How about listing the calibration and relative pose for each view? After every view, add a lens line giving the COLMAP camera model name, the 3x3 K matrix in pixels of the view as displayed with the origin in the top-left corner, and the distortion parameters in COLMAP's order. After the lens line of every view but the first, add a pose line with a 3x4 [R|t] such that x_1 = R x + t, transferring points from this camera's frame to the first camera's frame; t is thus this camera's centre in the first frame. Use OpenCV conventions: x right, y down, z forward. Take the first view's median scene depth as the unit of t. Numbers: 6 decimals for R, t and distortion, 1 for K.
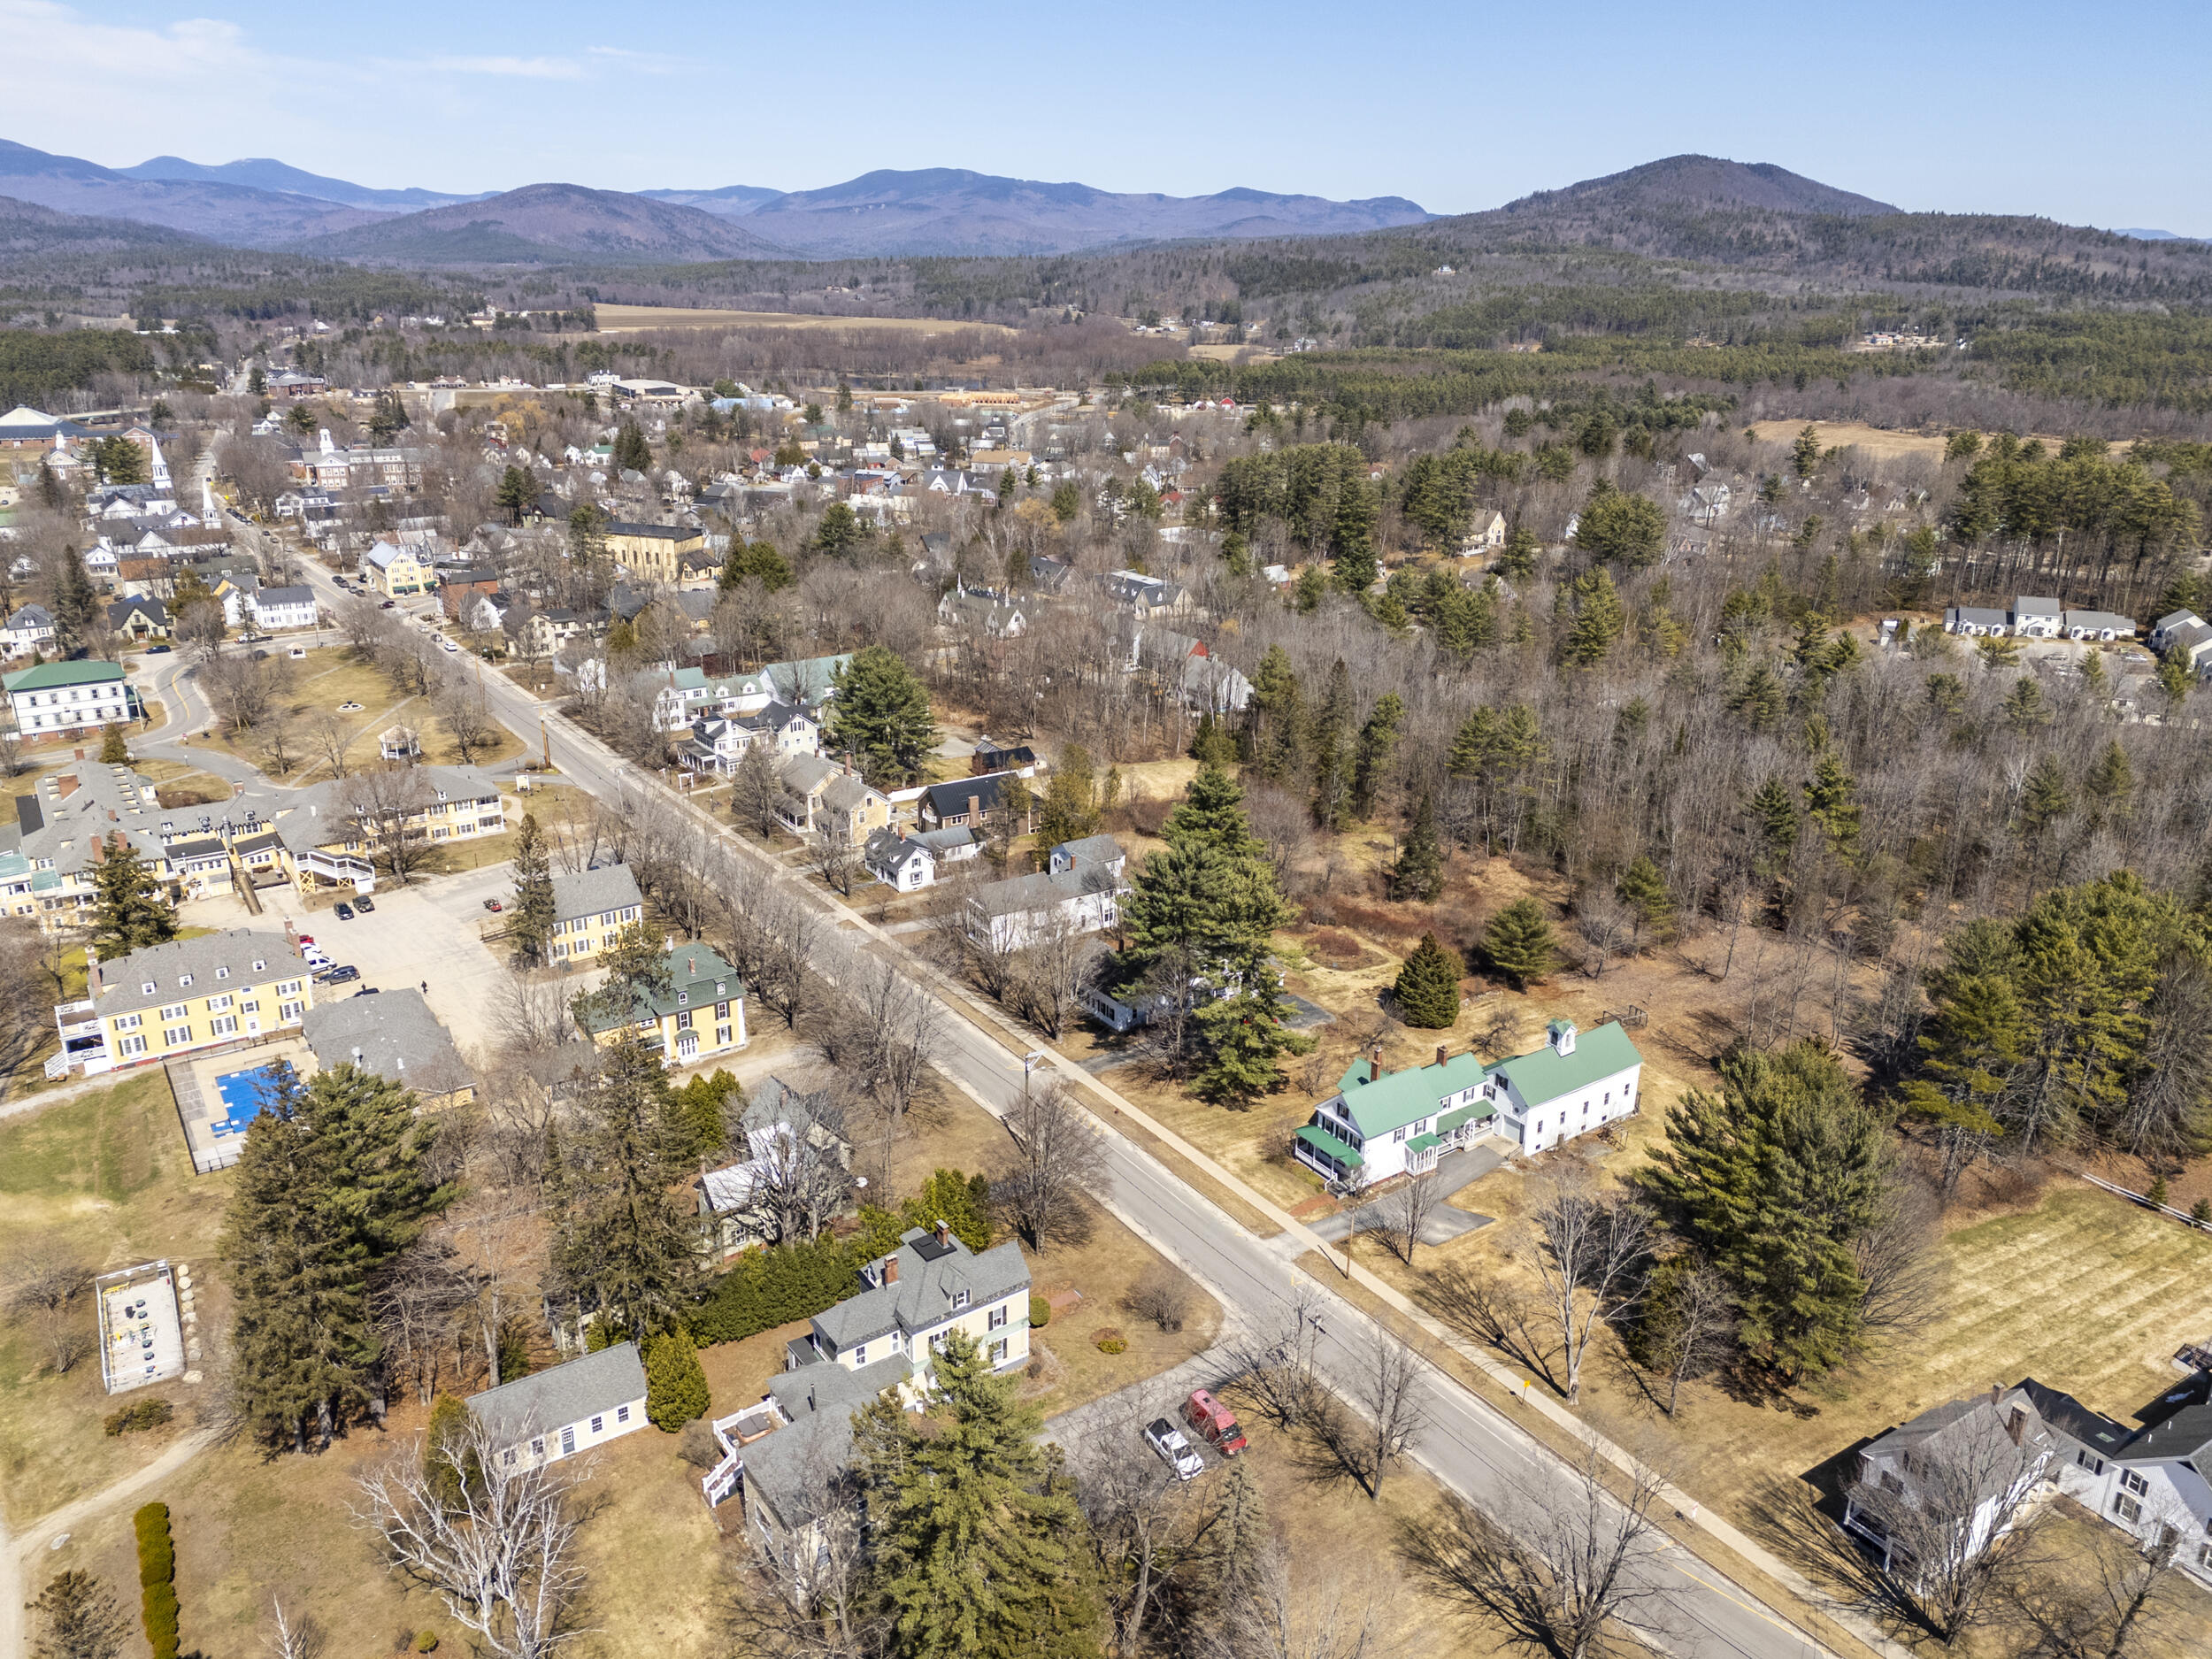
lens RADIAL K [[1605.4, 0, 1106.0], [0, 1605.4, 829.5], [0, 0, 1]] dist [0.071551, -0.059729]
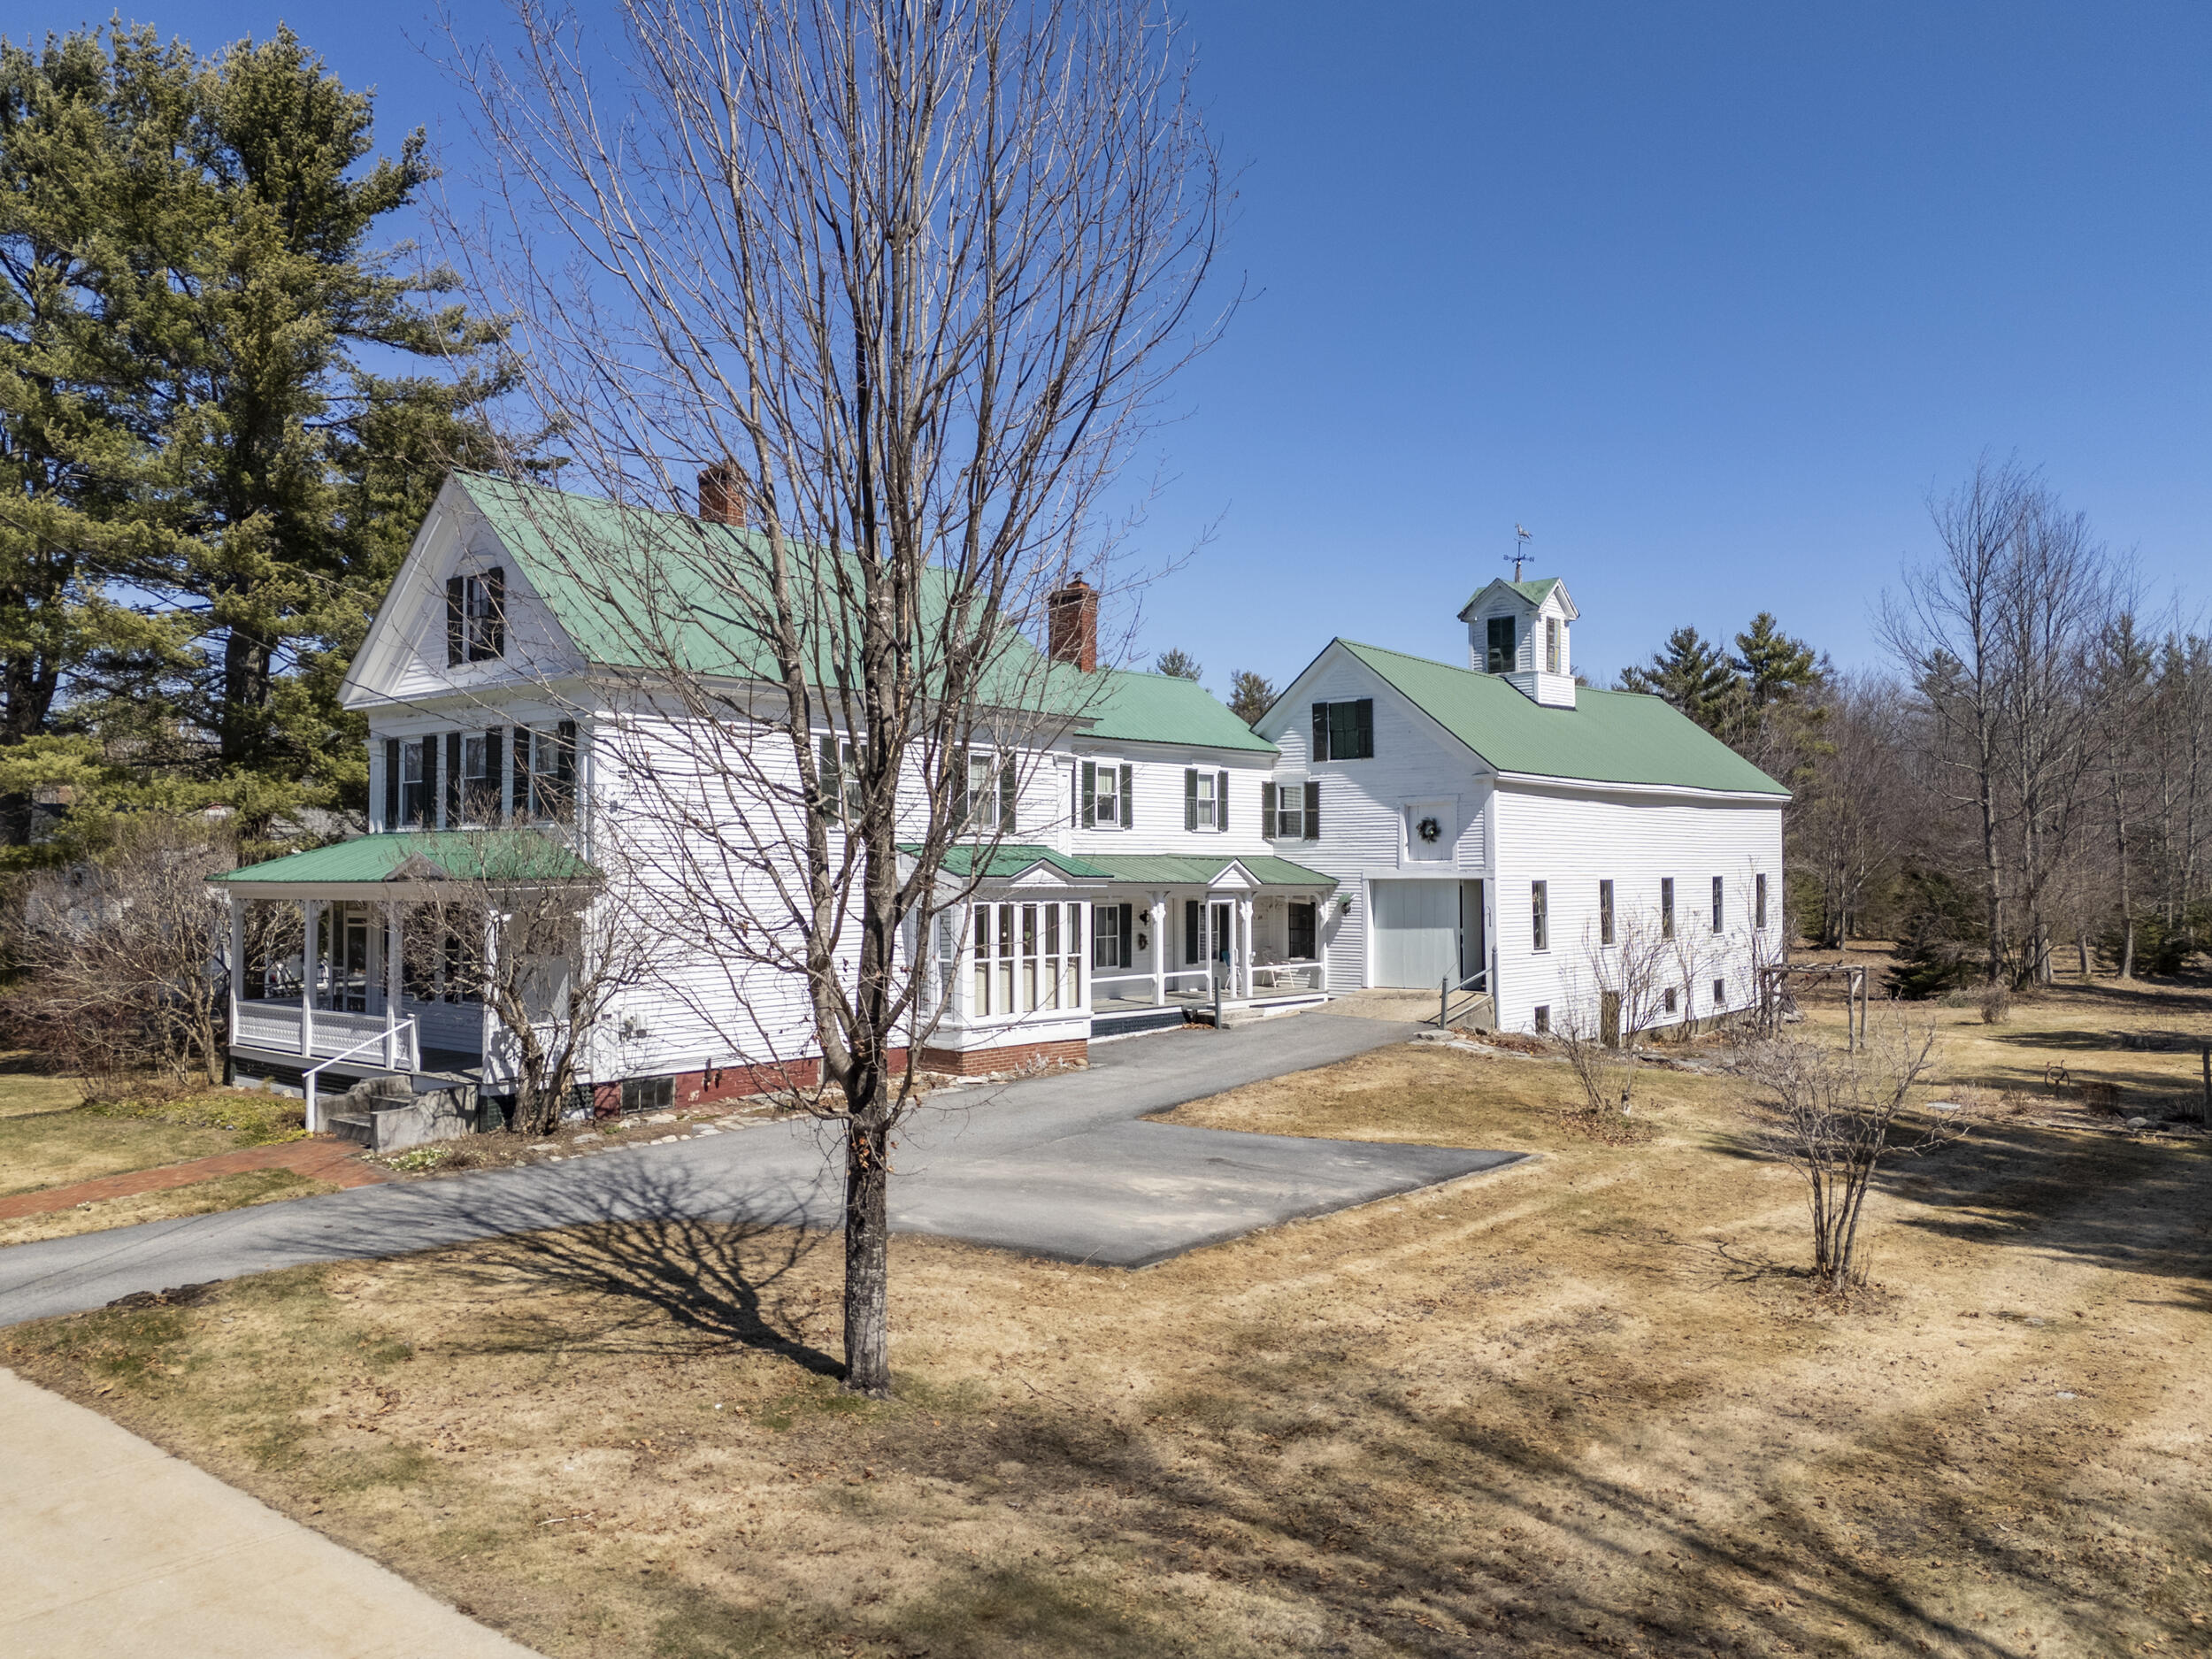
lens RADIAL K [[1606.9, 0, 1106.0], [0, 1606.9, 829.5], [0, 0, 1]] dist [0.082394, 0.002293]
pose [[0.969391, -0.002819, 0.245506, 0.108830], [0.088245, 0.937116, -0.337677, 0.163332], [-0.229115, 0.349005, 0.908681, 0.553060]]
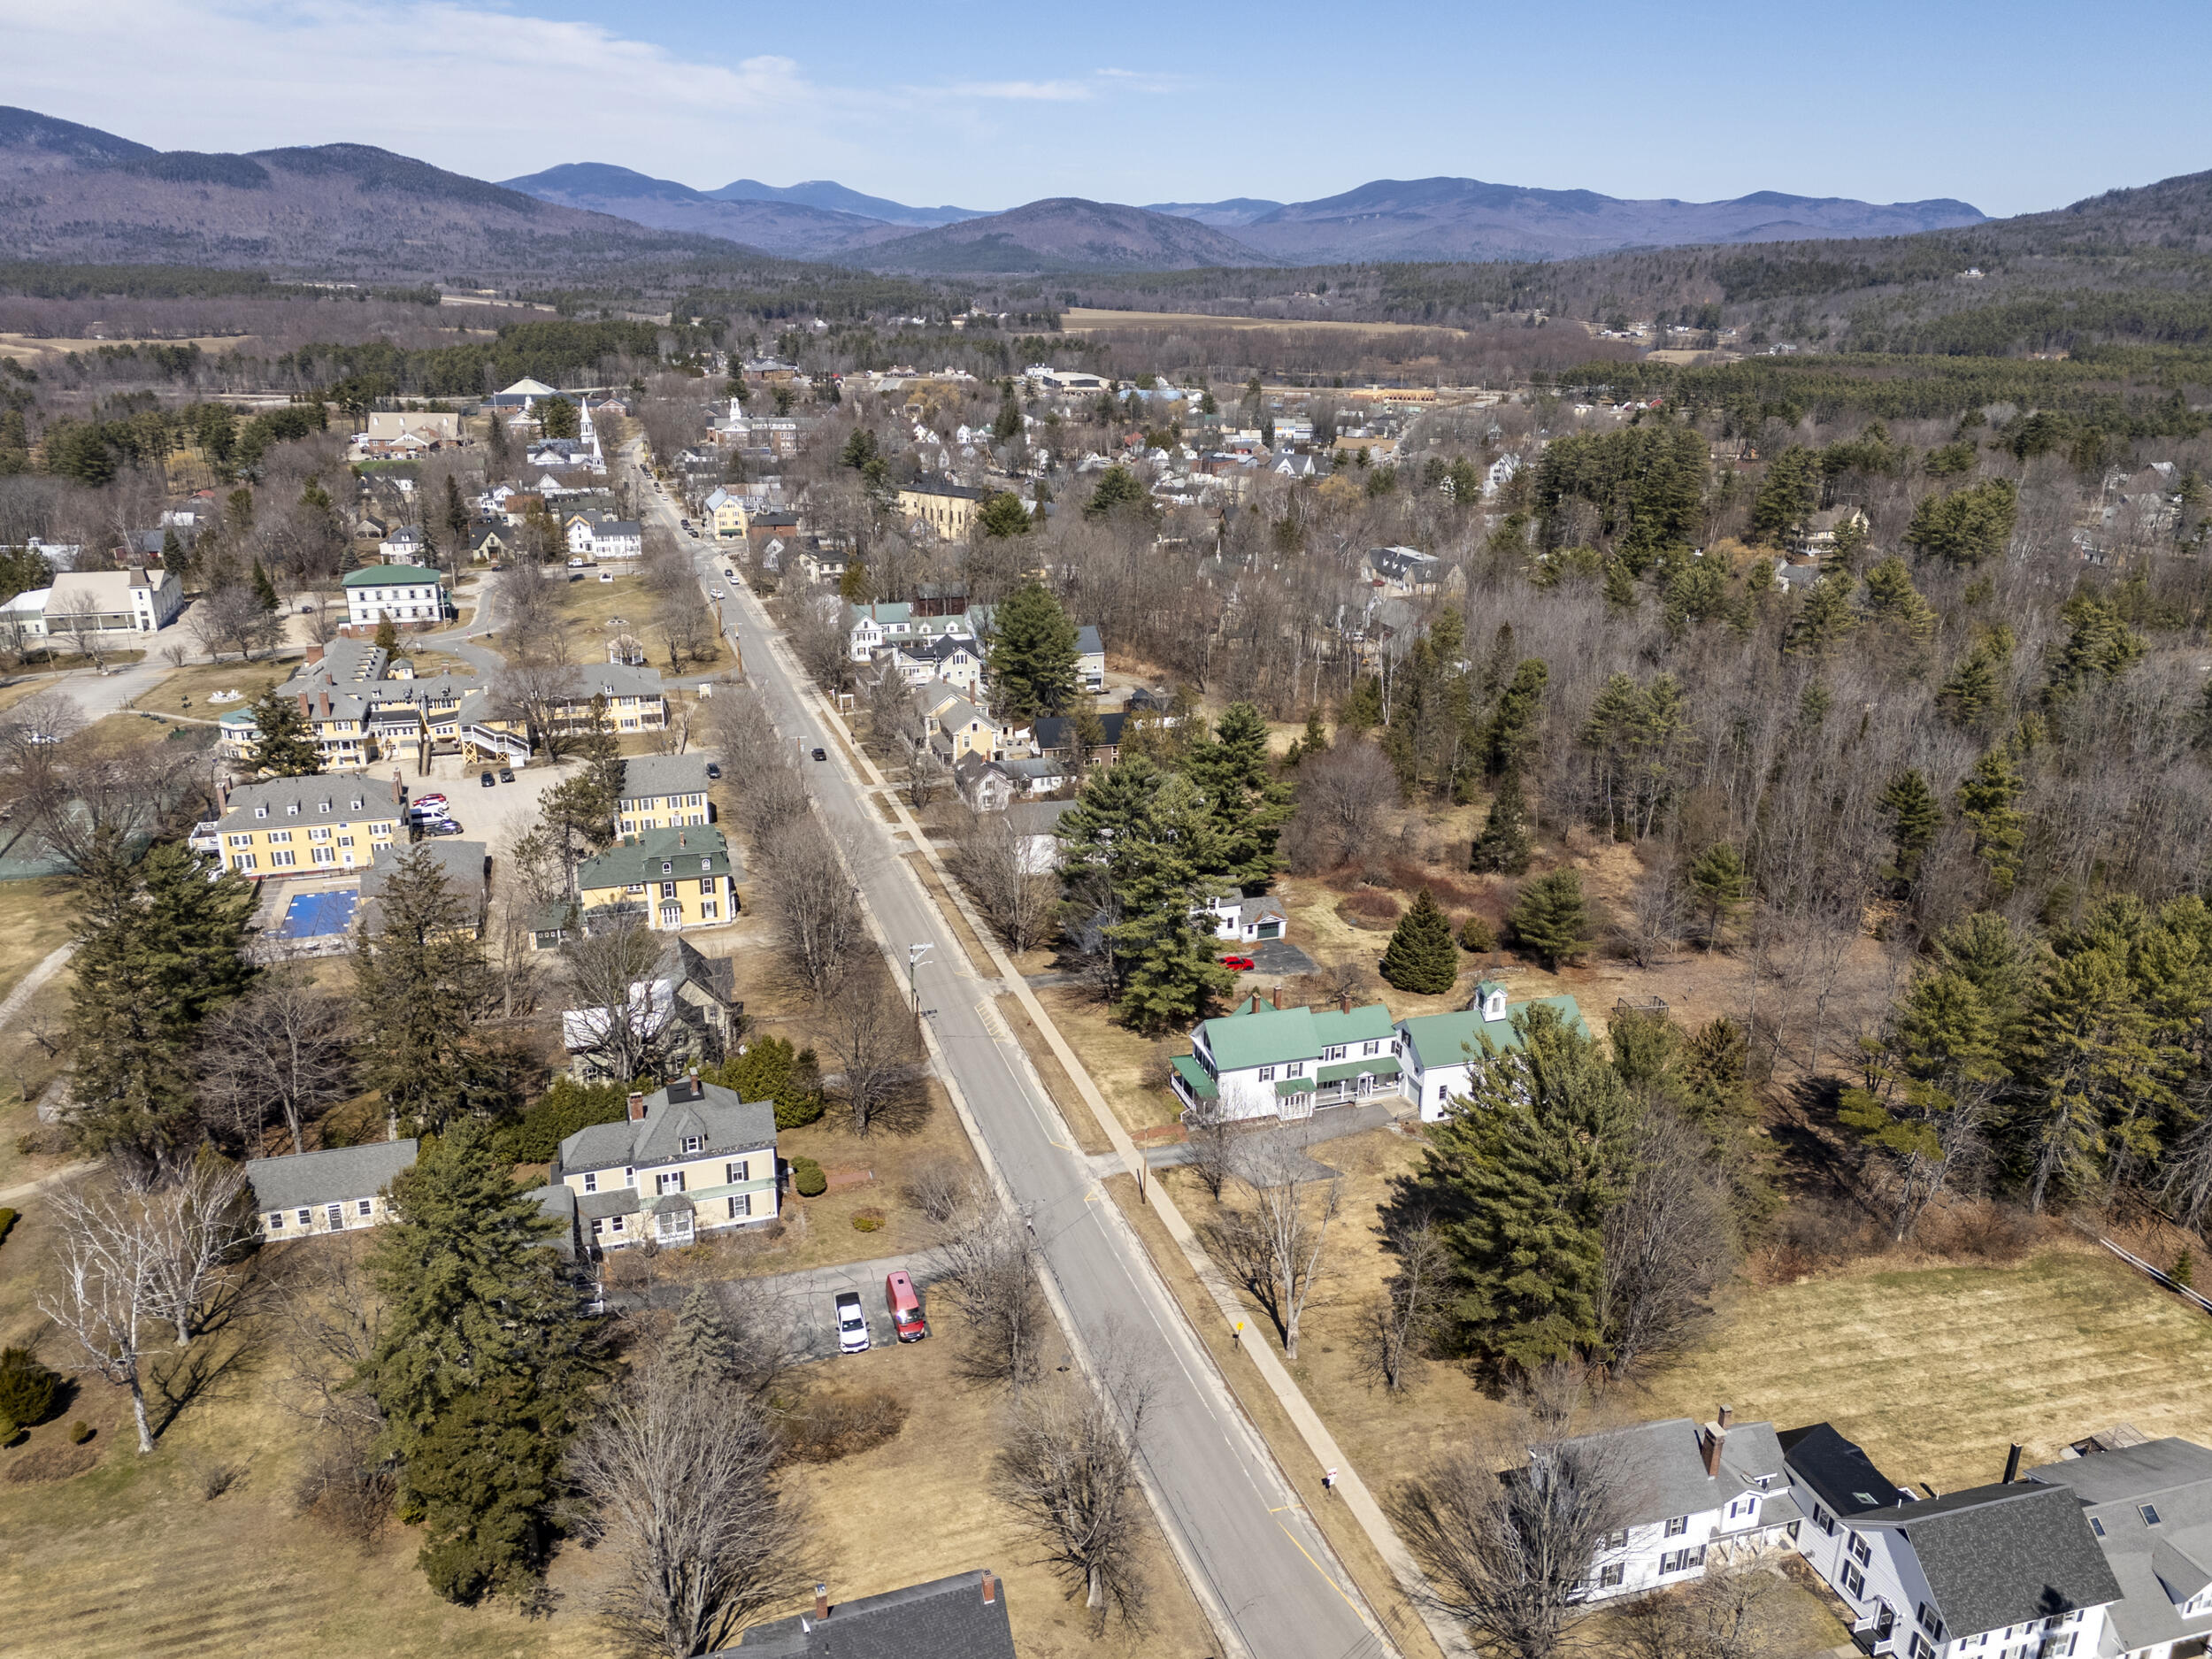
lens RADIAL K [[1606.3, 0, 1106.0], [0, 1606.3, 829.5], [0, 0, 1]] dist [0.068717, -0.060233]
pose [[0.959585, 0.095875, -0.264585, 0.212602], [-0.097452, 0.995214, 0.007192, 0.032846], [0.264008, 0.018883, 0.964336, 0.047380]]
